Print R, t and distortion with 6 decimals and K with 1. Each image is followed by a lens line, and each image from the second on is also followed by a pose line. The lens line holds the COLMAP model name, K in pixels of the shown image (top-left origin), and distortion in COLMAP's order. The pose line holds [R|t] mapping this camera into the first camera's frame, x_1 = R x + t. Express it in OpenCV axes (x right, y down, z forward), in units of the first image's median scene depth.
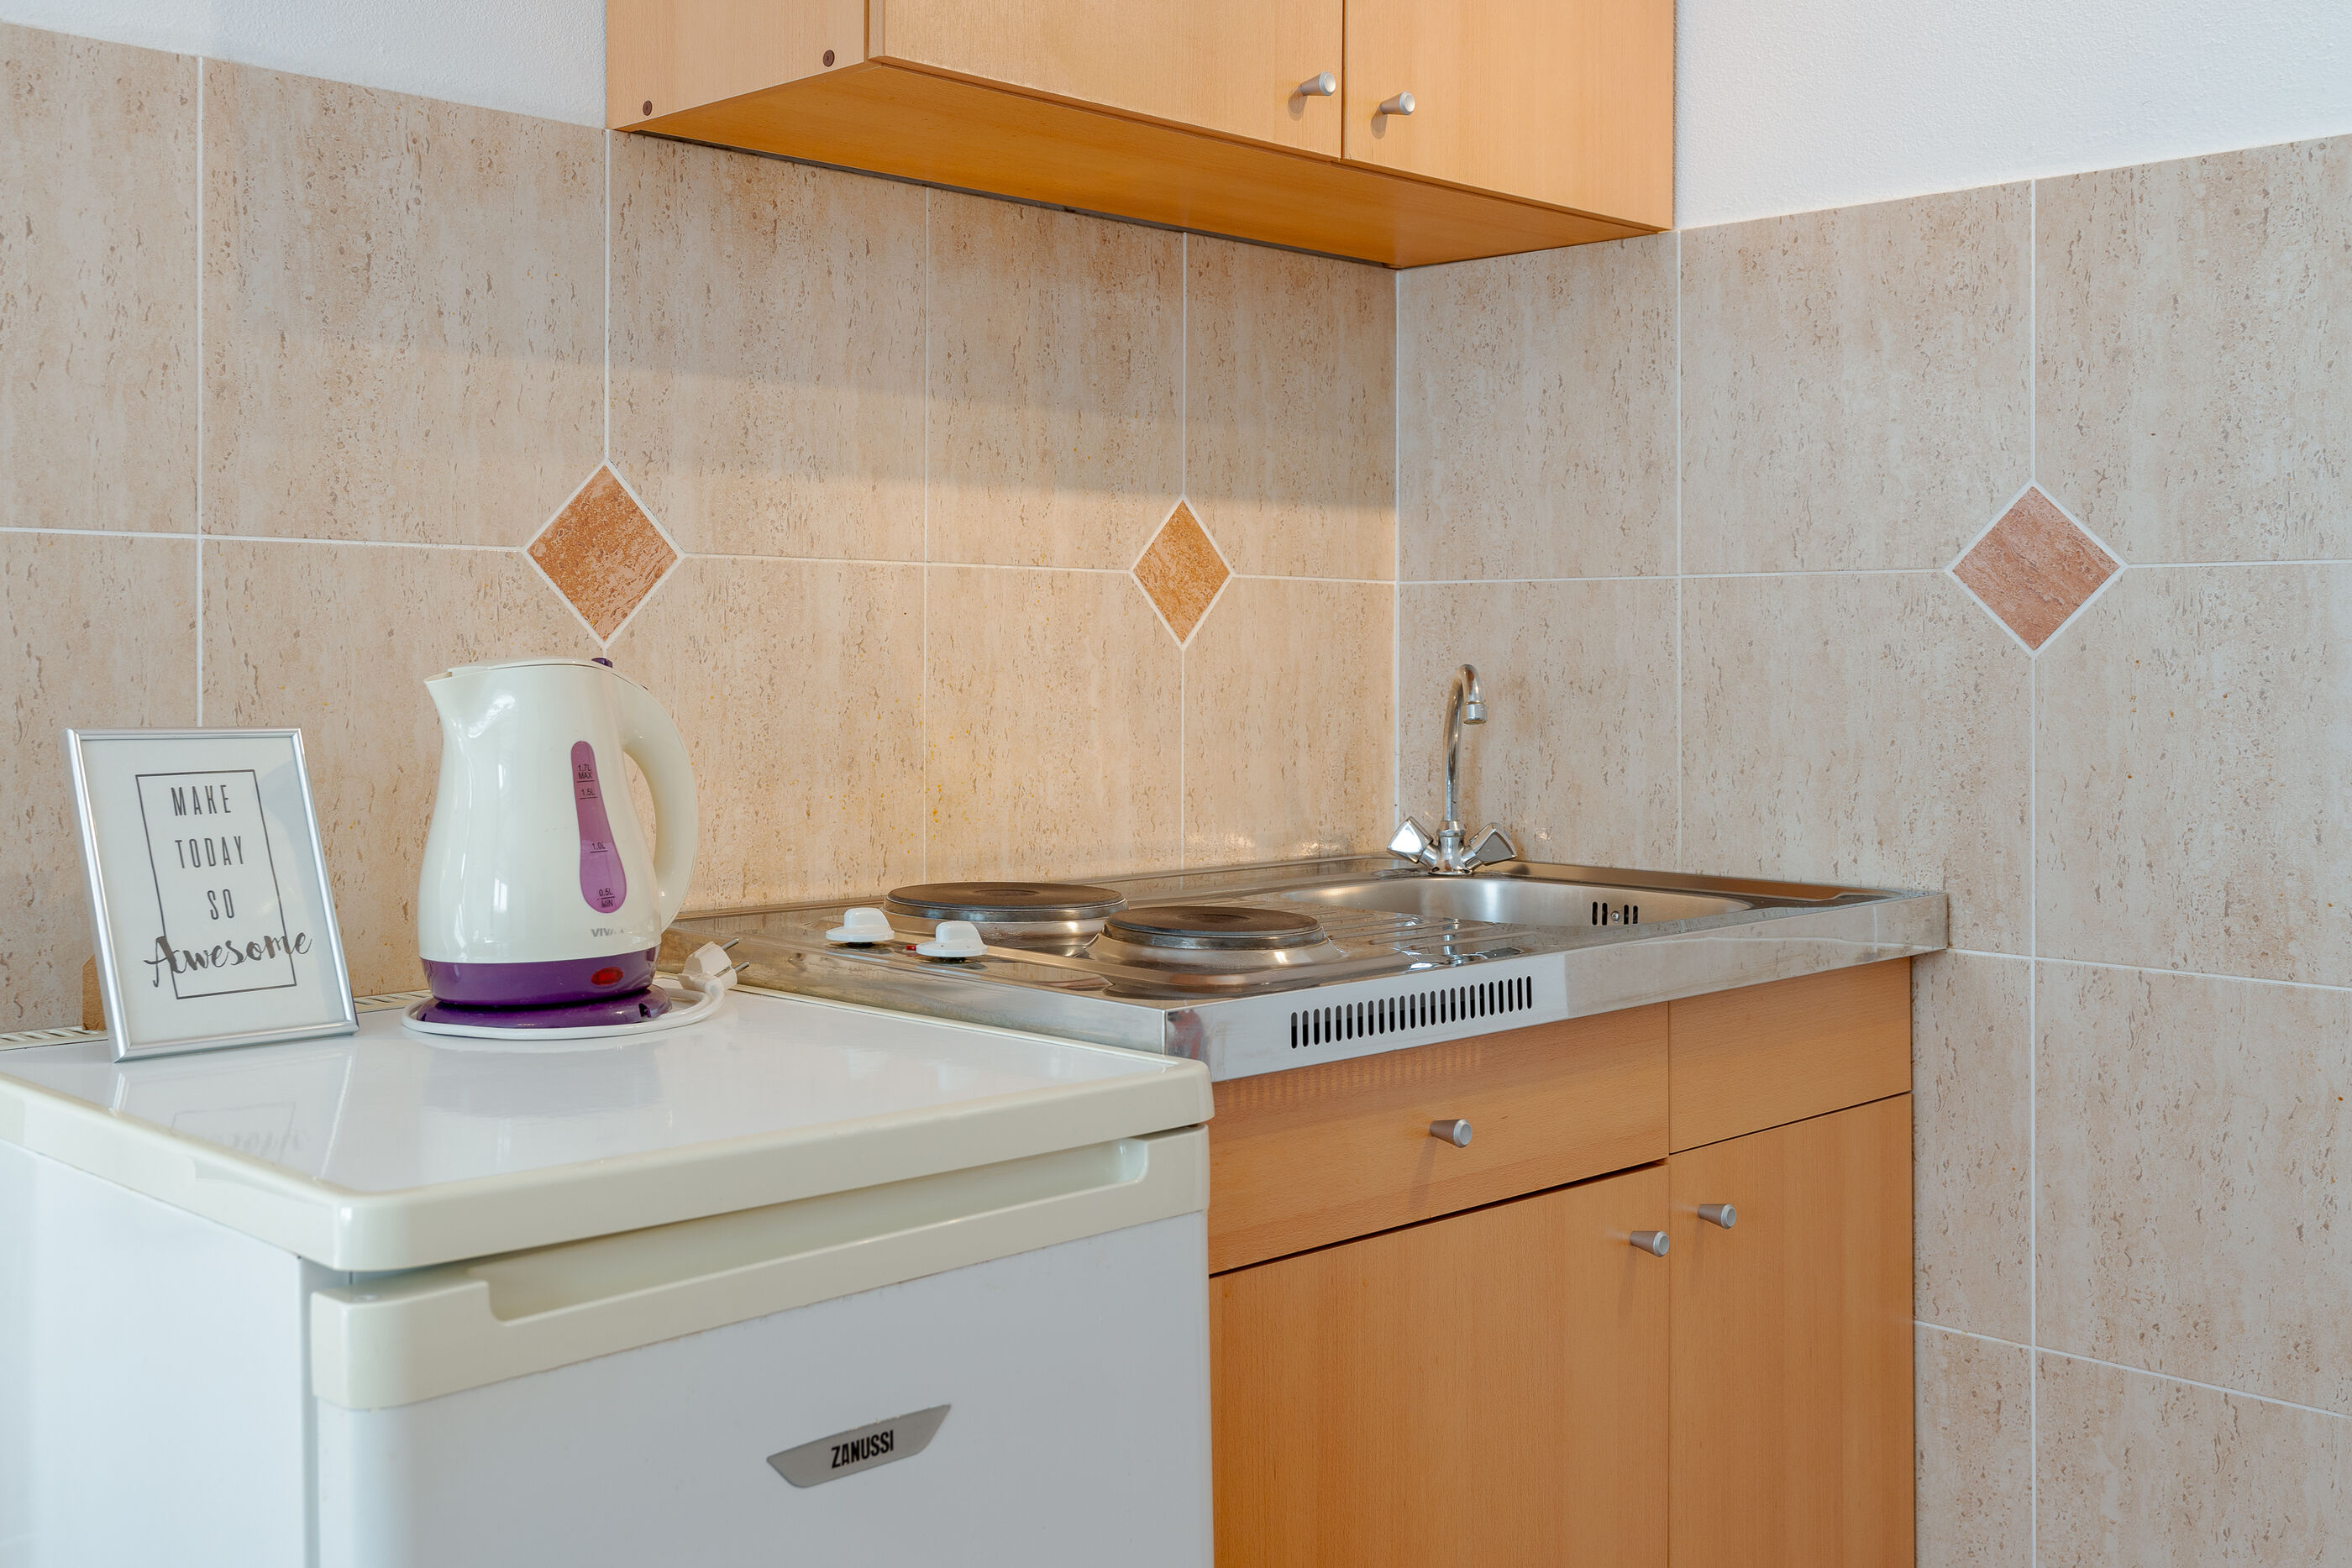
lens RADIAL K [[2321.5, 0, 1012.1], [0, 2321.5, 689.3], [0, 0, 1]] dist [-0.001263, -0.002717]
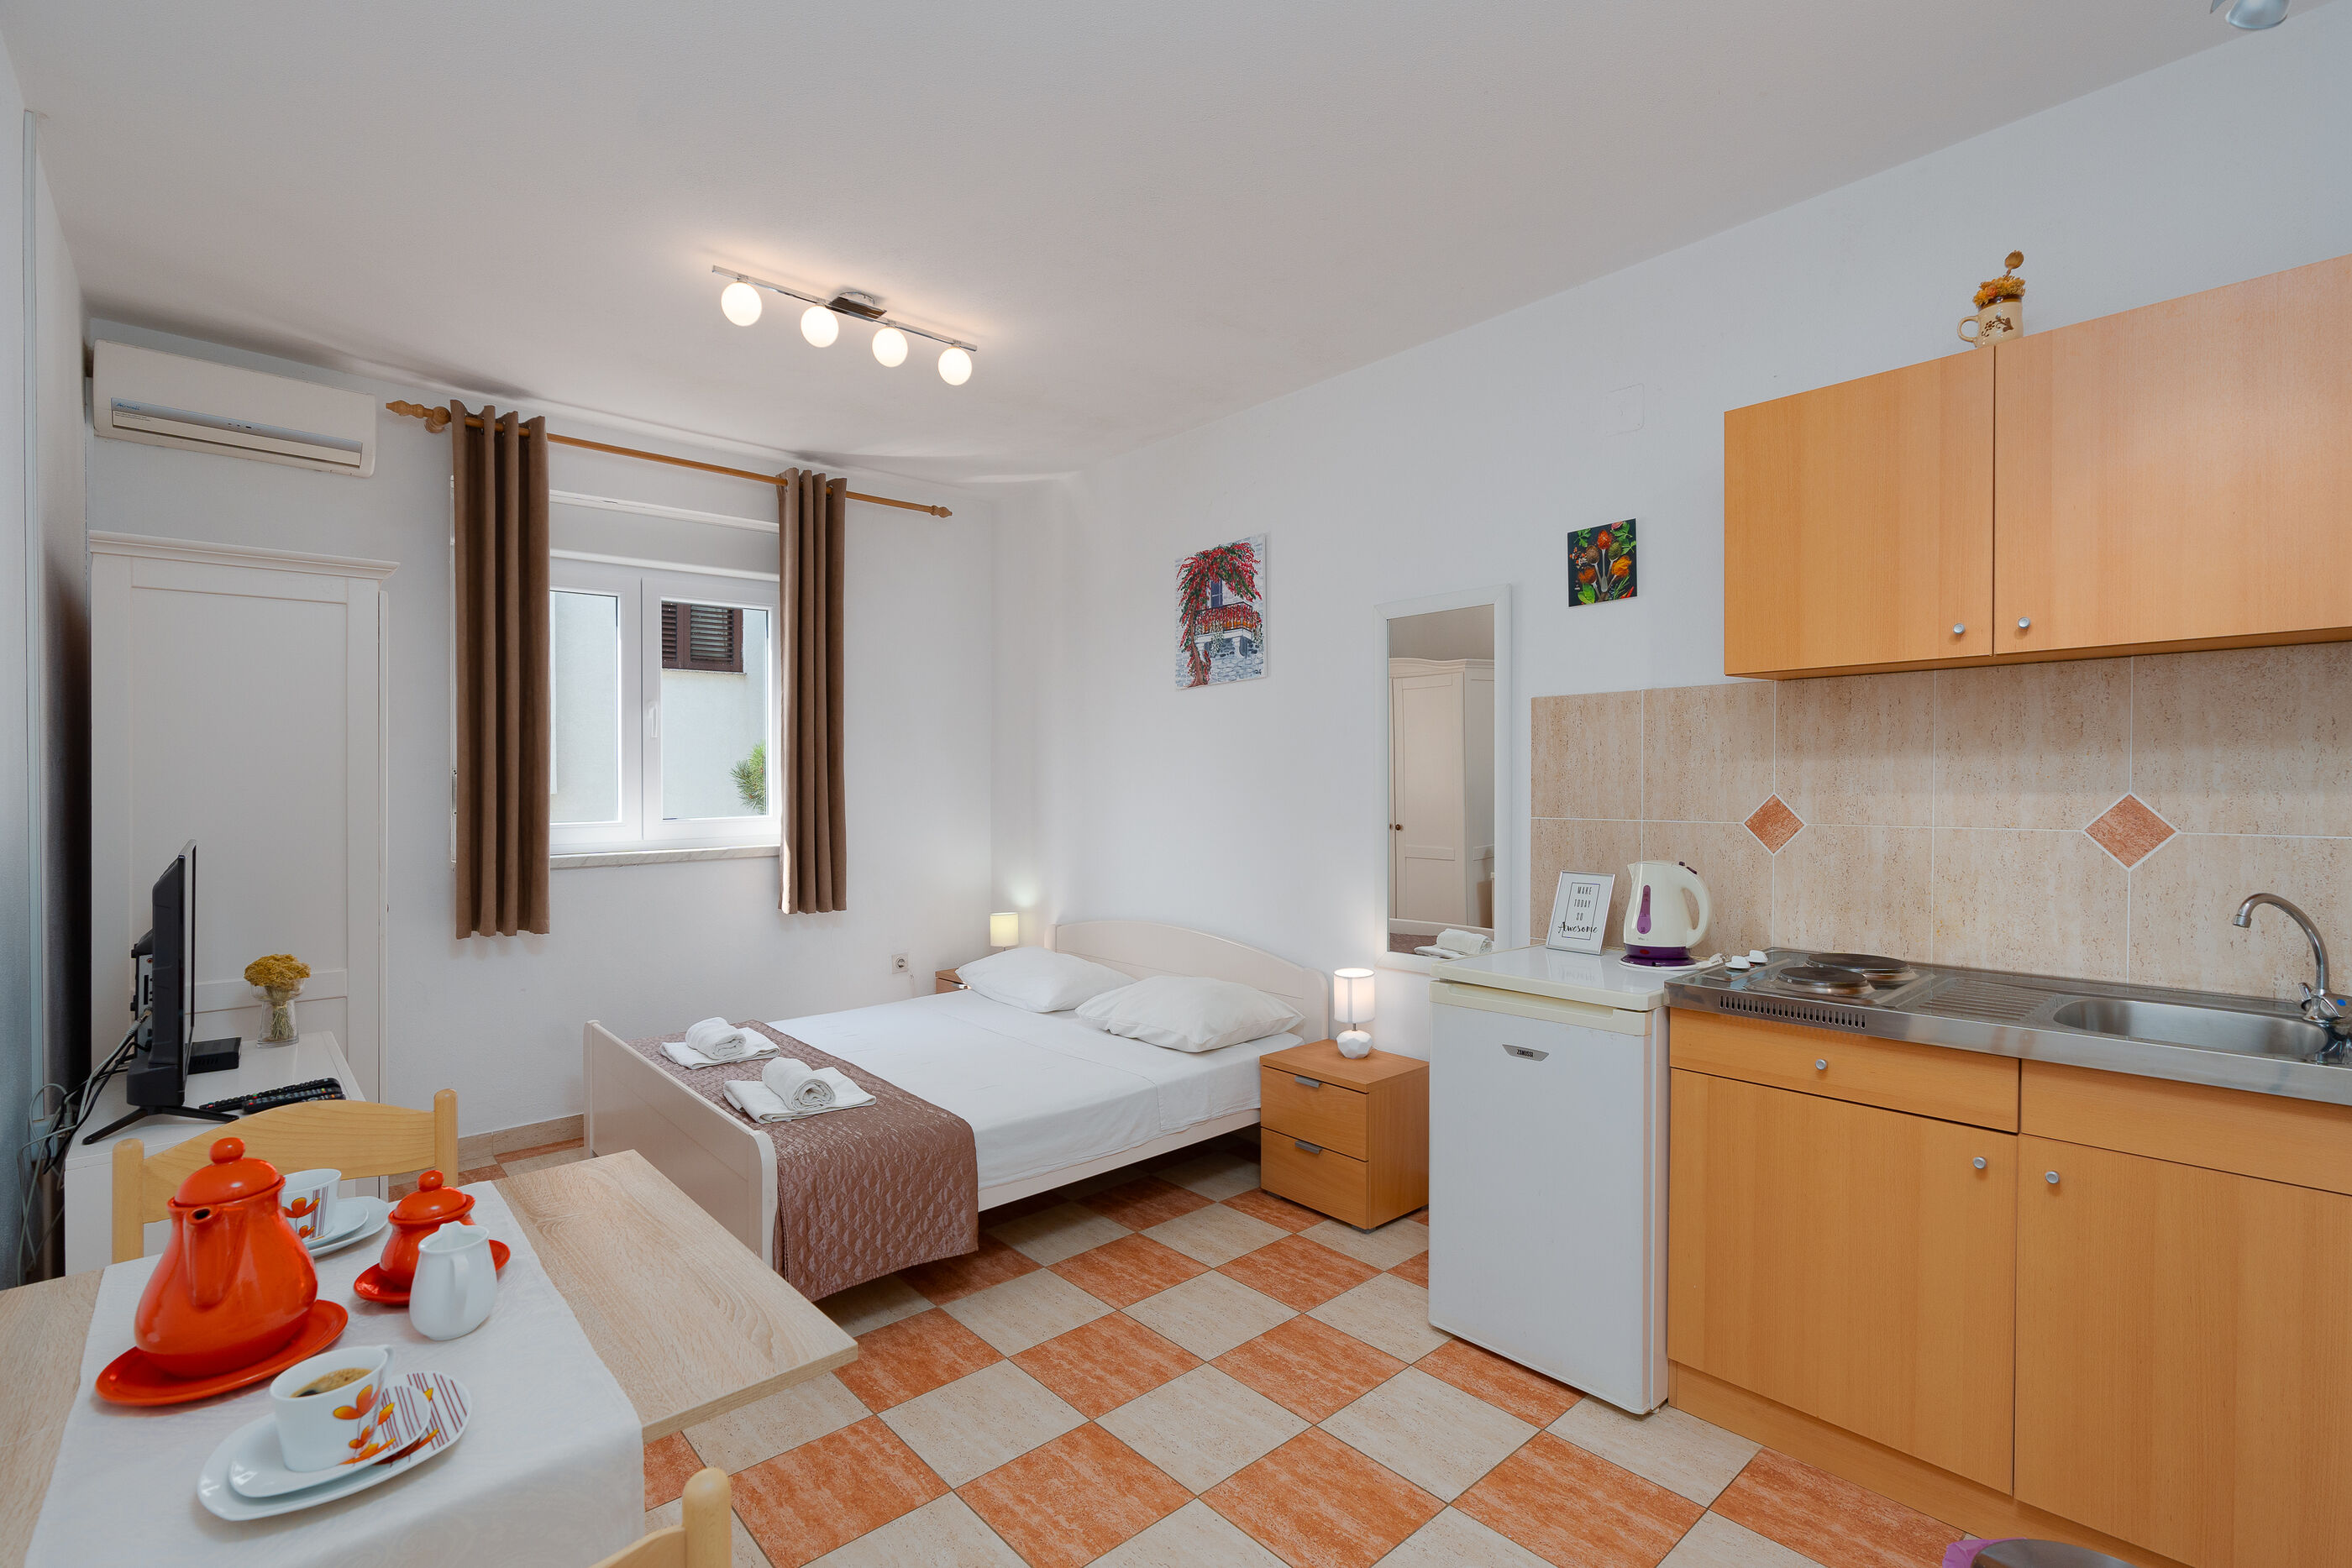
lens RADIAL K [[1209.7, 0, 1177.8], [0, 1209.7, 796.9], [0, 0, 1]] dist [-0.020176, 0.015868]
pose [[-0.048937, 0.014830, -0.998692, 1.586954], [-0.006634, 0.999863, 0.015173, -0.126659], [0.998780, 0.007368, -0.048832, 0.358717]]
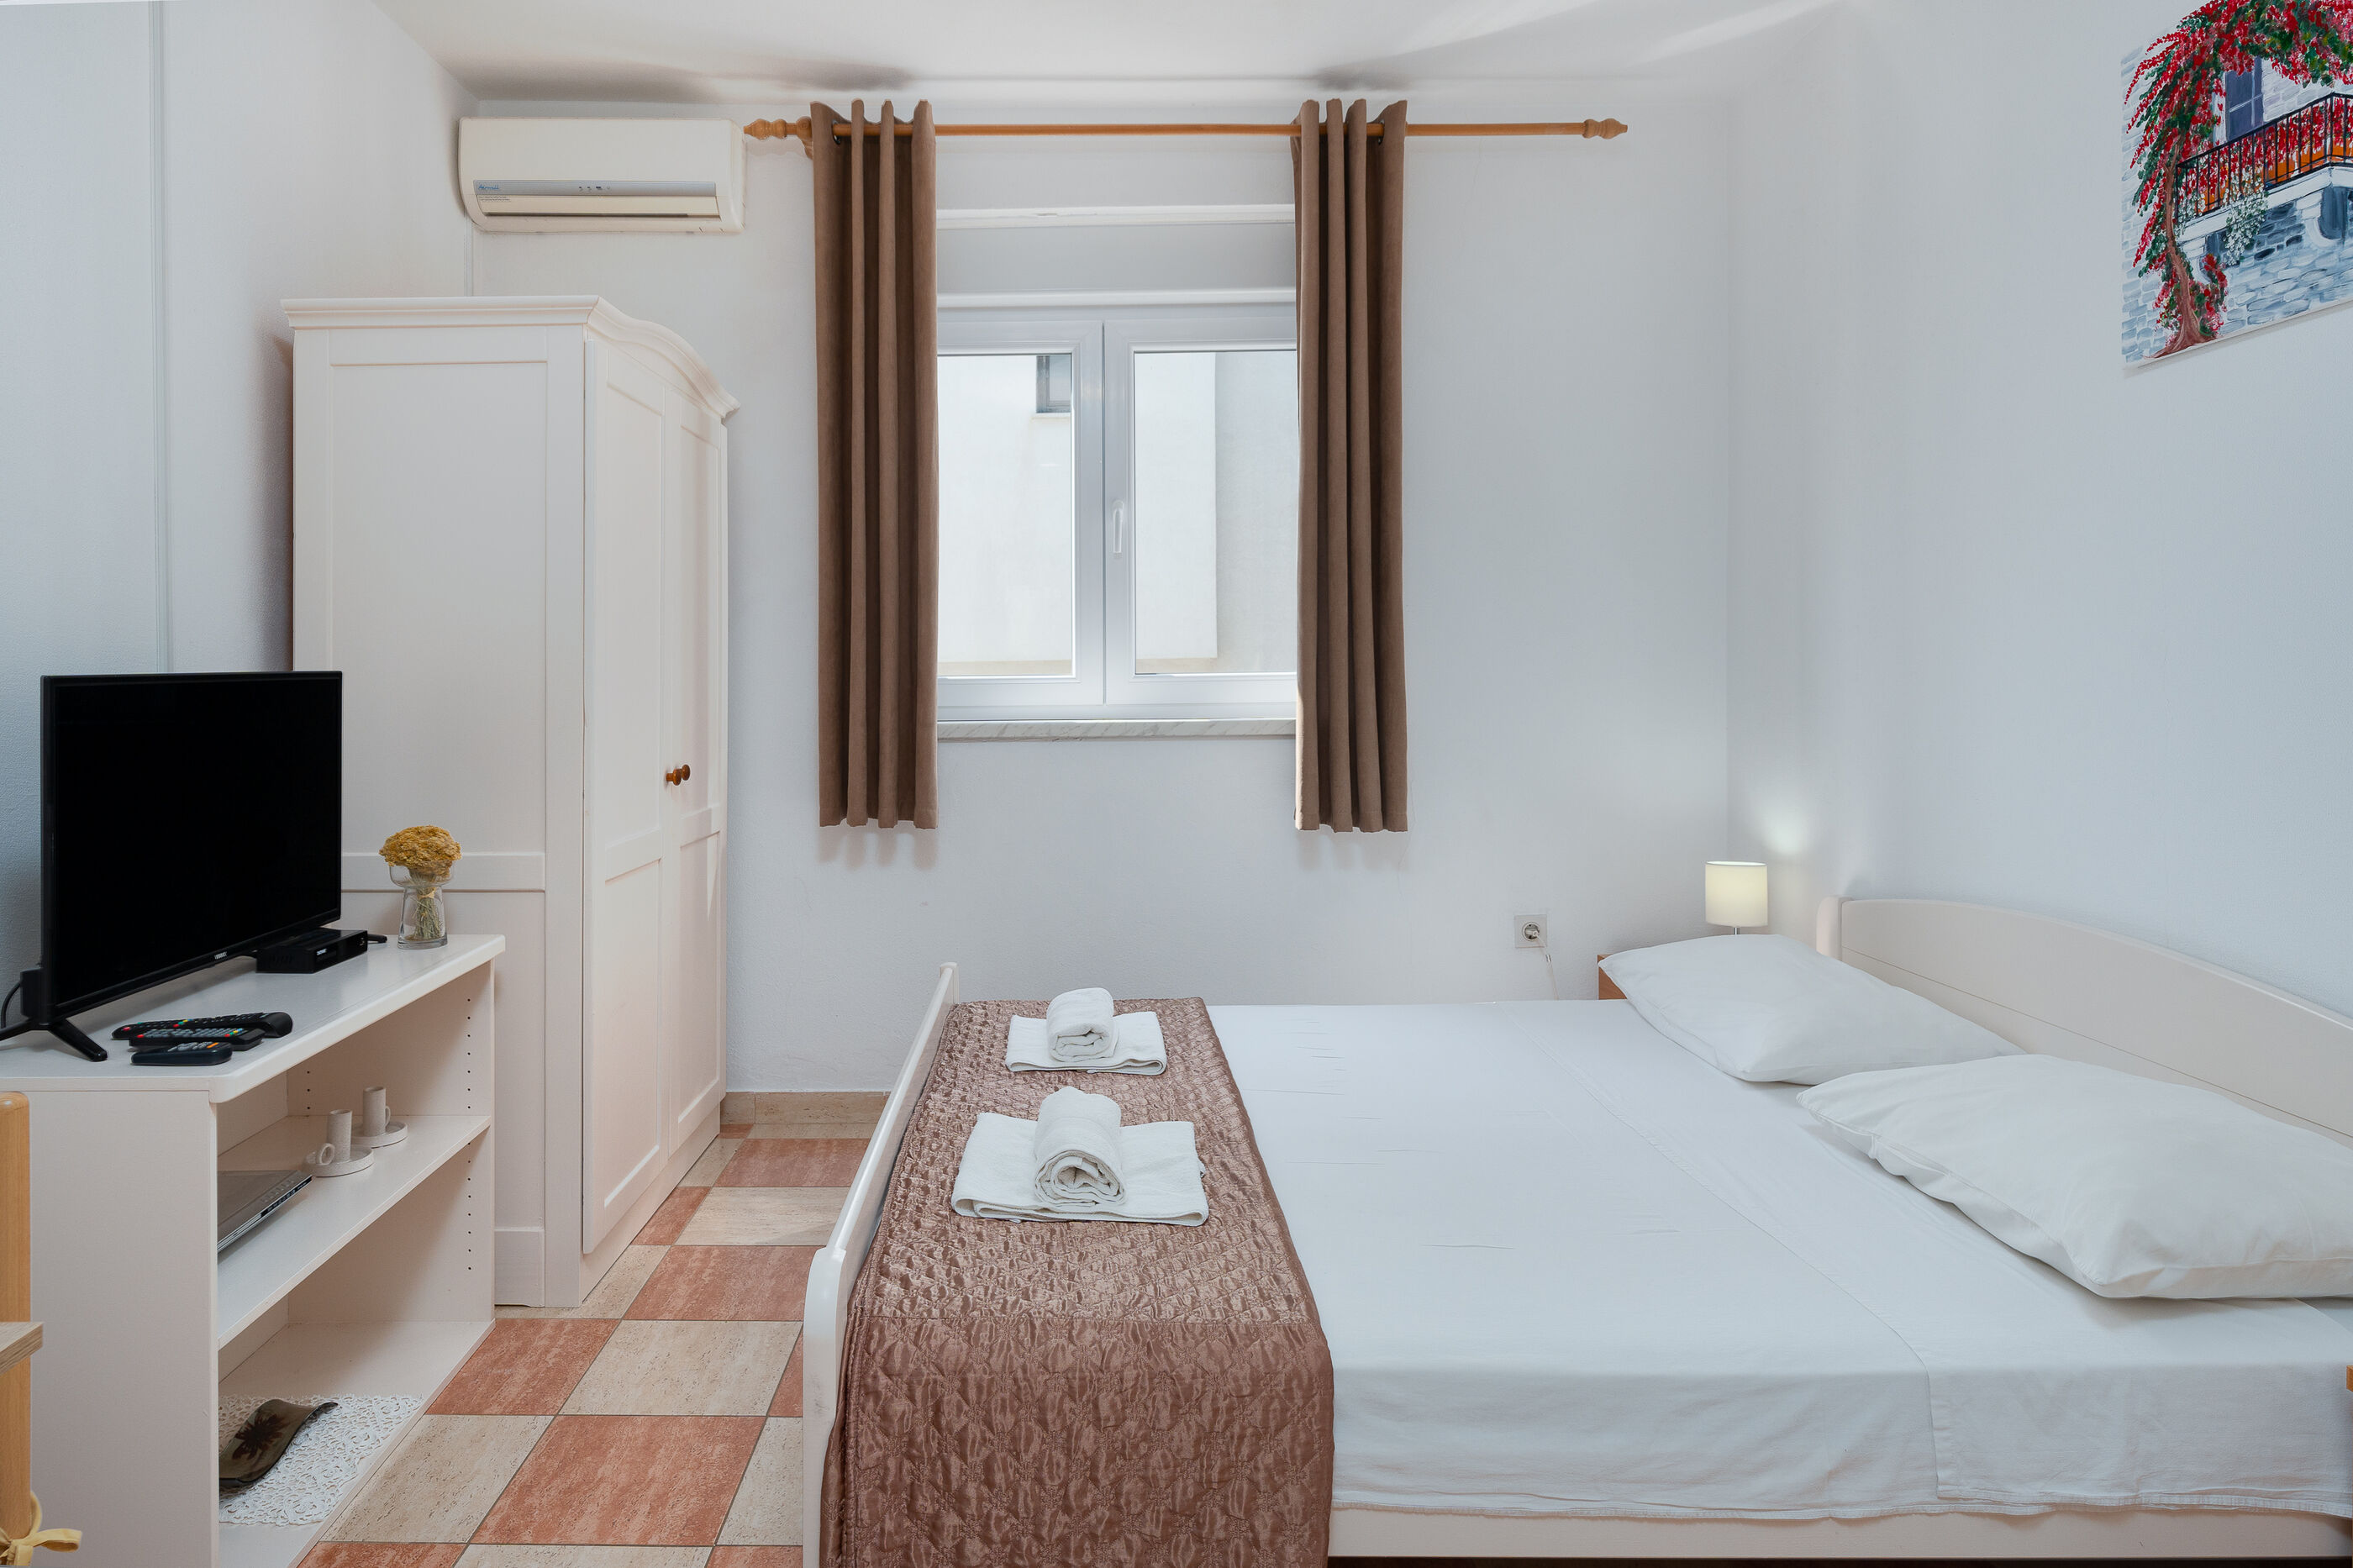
lens RADIAL K [[1444.1, 0, 883.5], [0, 1444.1, 668.7], [0, 0, 1]] dist [0.003770, 0.000280]
pose [[-0.752275, 0.006162, -0.658820, 0.628804], [-0.001832, 0.999933, 0.011444, -0.058571], [0.658847, 0.009816, -0.752213, 0.481158]]
